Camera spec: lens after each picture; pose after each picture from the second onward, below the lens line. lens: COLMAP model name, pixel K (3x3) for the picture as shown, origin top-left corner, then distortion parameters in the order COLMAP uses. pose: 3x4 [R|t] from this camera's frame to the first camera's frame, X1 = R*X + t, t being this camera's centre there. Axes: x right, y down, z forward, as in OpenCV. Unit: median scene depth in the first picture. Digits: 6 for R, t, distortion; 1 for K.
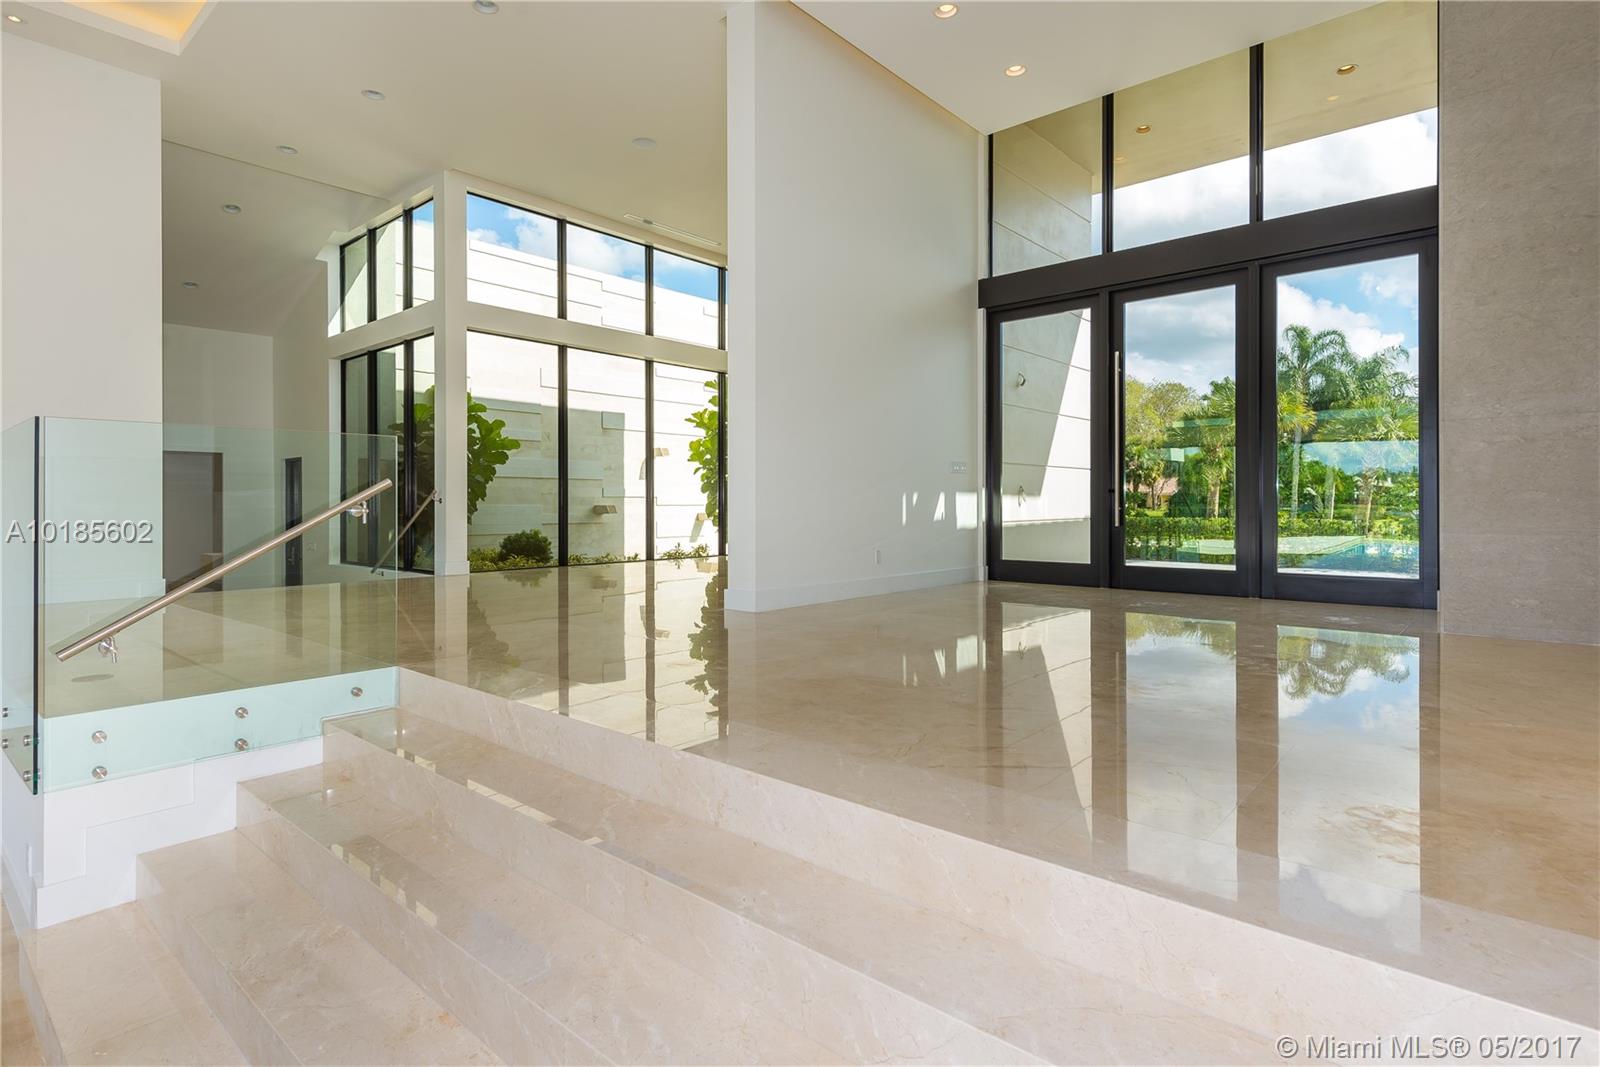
lens RADIAL K [[814.4, 0, 799.3], [0, 814.4, 504.6], [0, 0, 1]] dist [0.006638, 0.000343]
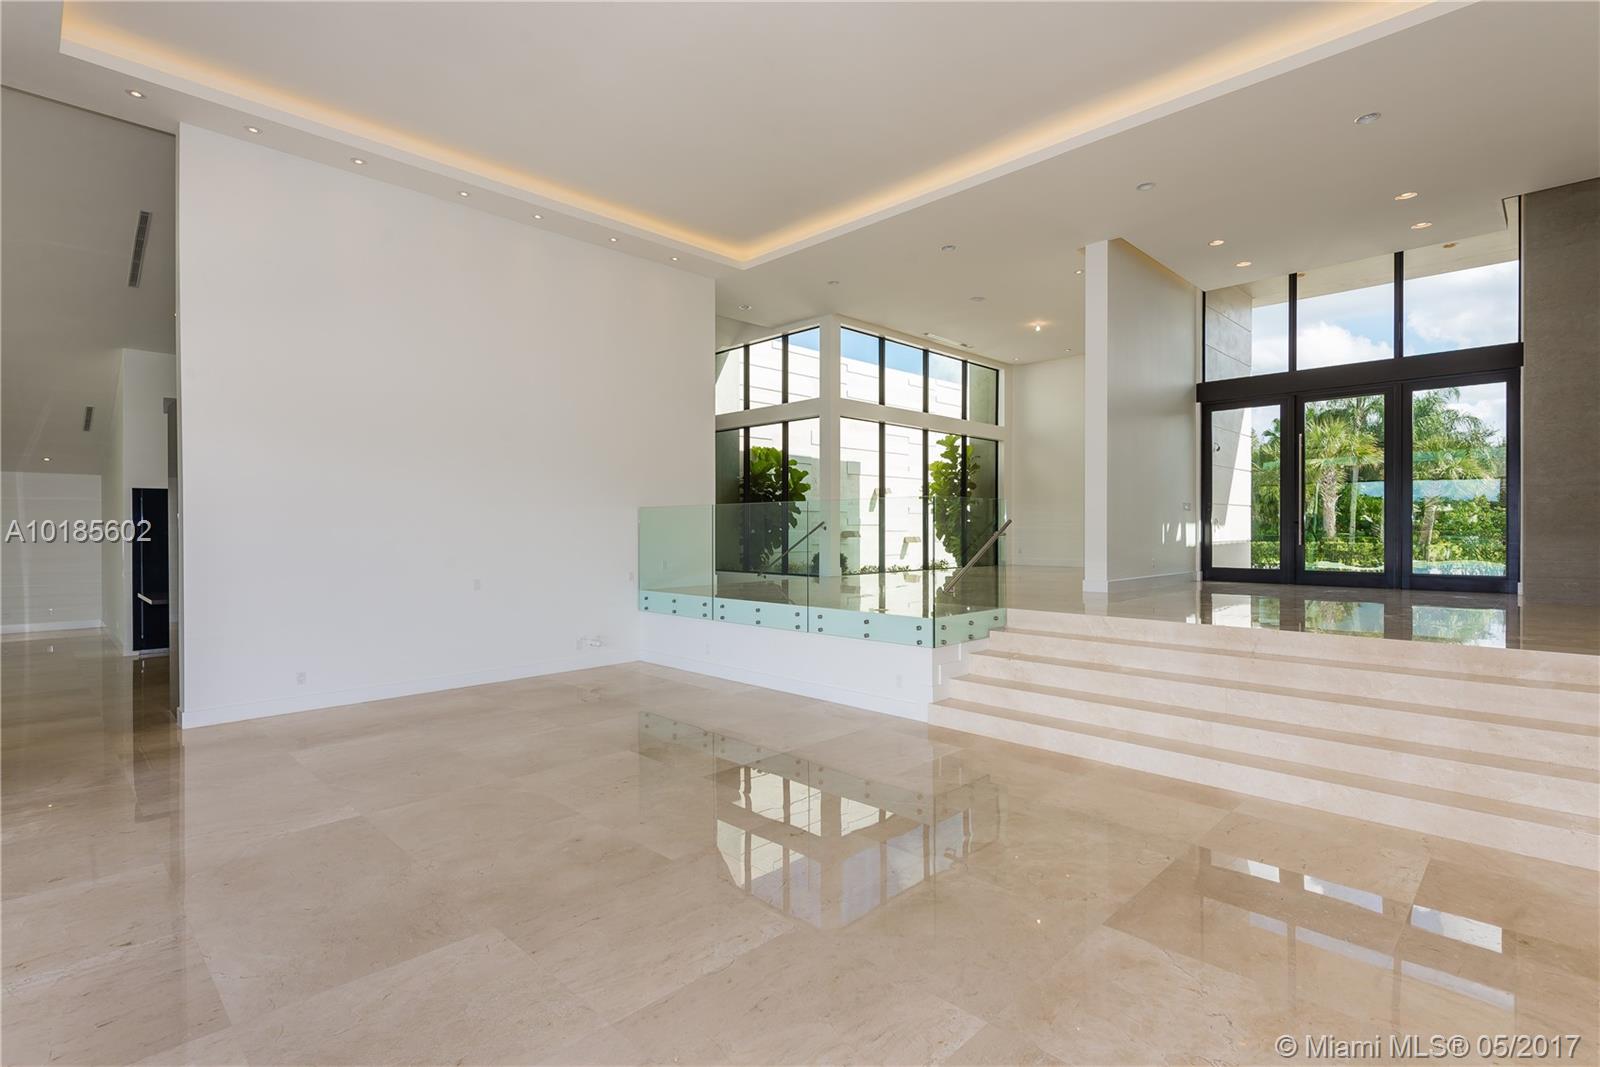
lens RADIAL K [[765.9, 0, 800.0], [0, 765.9, 533.5], [0, 0, 1]] dist [-0.000464, -0.000185]
pose [[0.997960, 0.000797, -0.063833, -0.350470], [-0.000496, 0.999989, 0.004728, -0.001241], [0.063836, -0.004687, 0.997949, -0.393624]]
